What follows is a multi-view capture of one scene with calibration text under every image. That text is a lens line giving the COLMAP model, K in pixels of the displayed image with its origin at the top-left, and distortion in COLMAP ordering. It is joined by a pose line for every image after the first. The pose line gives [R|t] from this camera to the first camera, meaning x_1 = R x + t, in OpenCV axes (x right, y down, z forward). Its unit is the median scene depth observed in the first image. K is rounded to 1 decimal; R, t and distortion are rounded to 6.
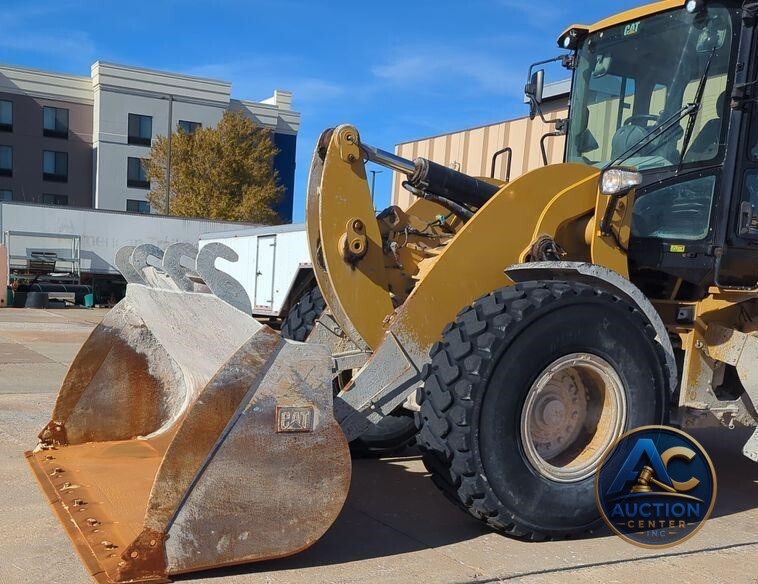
lens RADIAL K [[835.2, 0, 251.7], [0, 835.2, 391.4], [0, 0, 1]] dist [0.094169, -0.106382]
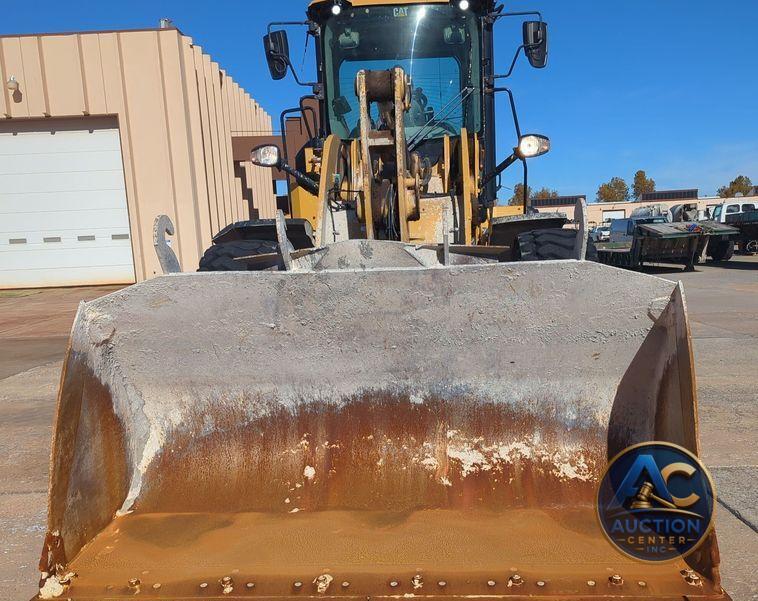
lens RADIAL K [[787.9, 0, 397.6], [0, 787.9, 372.9], [0, 0, 1]] dist [0.103026, -0.179349]
pose [[0.430535, -0.211912, 0.877344, -0.689935], [0.184534, 0.972181, 0.144263, -0.122387], [-0.883508, 0.099789, 0.457663, 0.635098]]
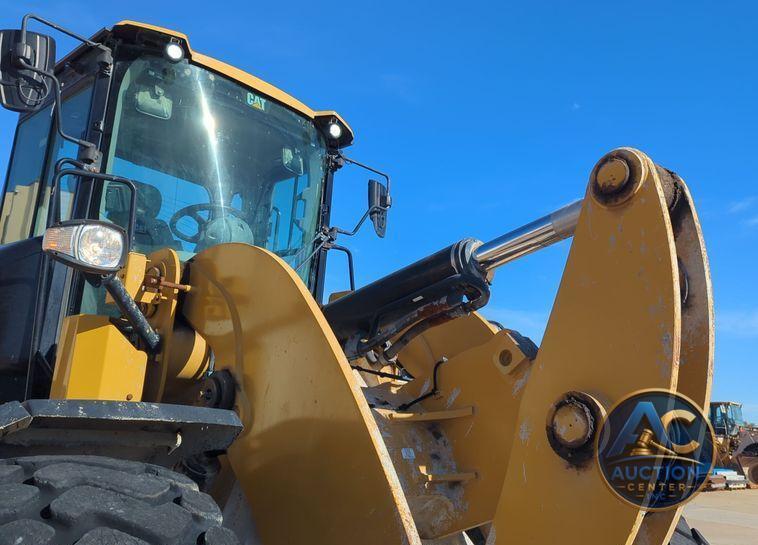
lens RADIAL K [[678.3, 0, 418.9], [0, 678.3, 271.9], [0, 0, 1]] dist [0.094370, -0.130703]
pose [[-0.374100, 0.131056, 0.918082, -0.176832], [0.041871, 0.991342, -0.124452, -0.216469], [-0.926443, -0.008117, -0.376348, 1.246330]]
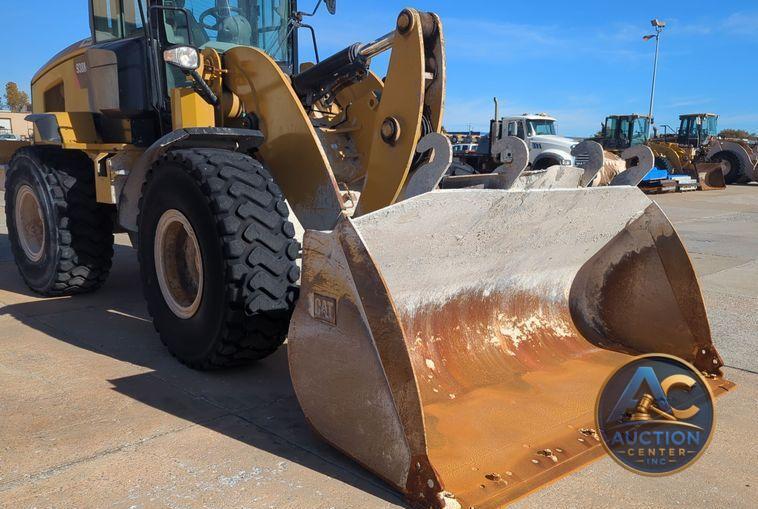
lens RADIAL K [[657.2, 0, 407.1], [0, 657.2, 310.6], [0, 0, 1]] dist [0.061641, -0.063386]
pose [[-0.353627, -0.273943, 0.894373, -0.706403], [0.084846, 0.942818, 0.322329, -0.233039], [-0.931530, 0.189869, -0.310163, 1.333912]]
